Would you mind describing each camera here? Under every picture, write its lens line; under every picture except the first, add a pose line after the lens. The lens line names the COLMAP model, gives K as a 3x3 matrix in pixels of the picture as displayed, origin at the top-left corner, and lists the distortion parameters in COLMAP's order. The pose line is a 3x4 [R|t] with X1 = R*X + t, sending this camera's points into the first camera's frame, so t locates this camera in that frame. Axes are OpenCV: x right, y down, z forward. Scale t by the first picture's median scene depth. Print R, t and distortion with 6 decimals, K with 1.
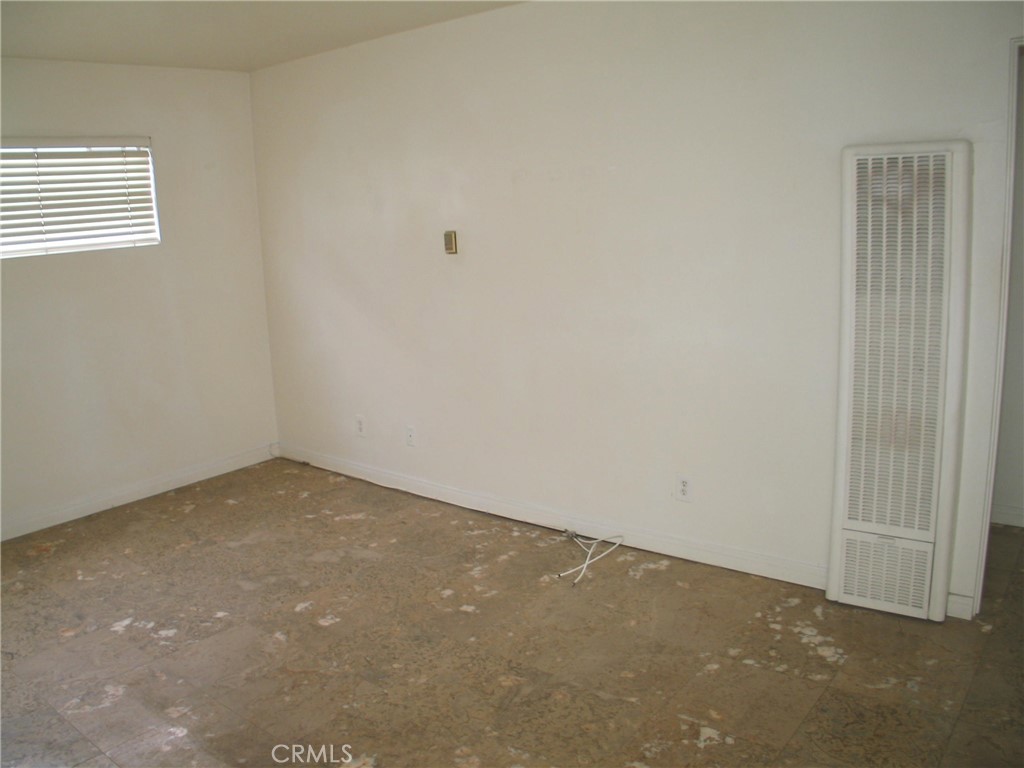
lens RADIAL K [[839.8, 0, 482.0], [0, 839.8, 384.0], [0, 0, 1]] dist [-0.170667, 0.069666]
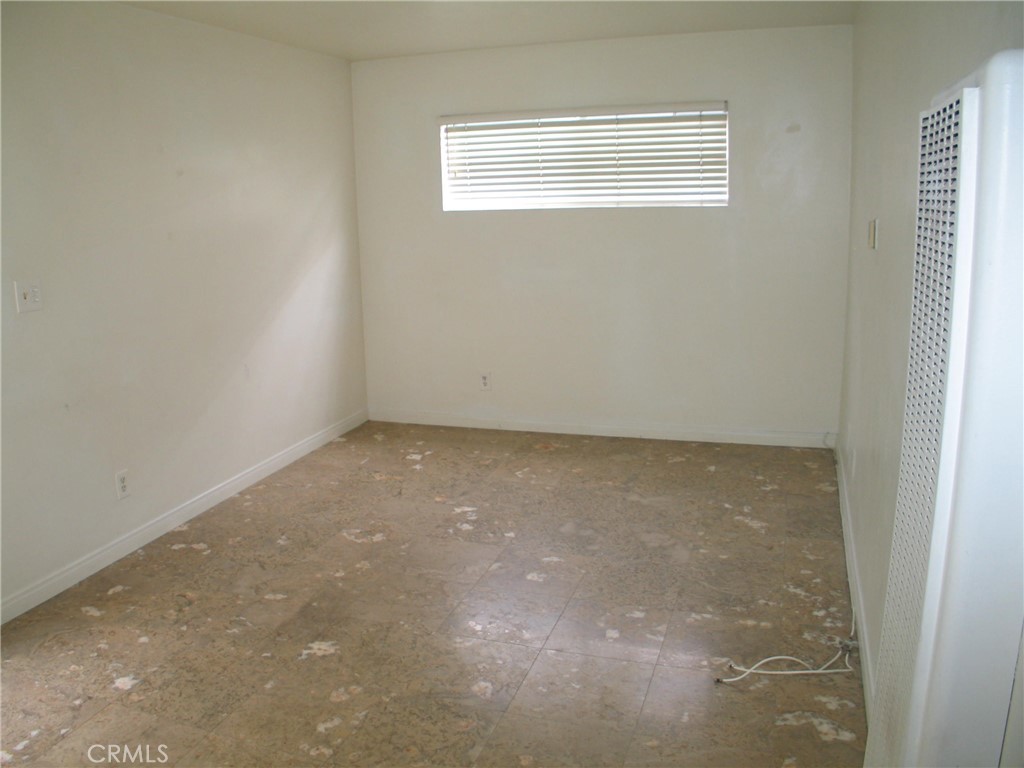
lens RADIAL K [[839.8, 0, 512.1], [0, 839.8, 377.8], [0, 0, 1]] dist [-0.170667, 0.069666]
pose [[0.369313, 0.233927, -0.899381, 0.544657], [-0.177884, 0.967699, 0.178652, -0.112304], [0.912121, 0.094007, 0.398996, 0.407241]]
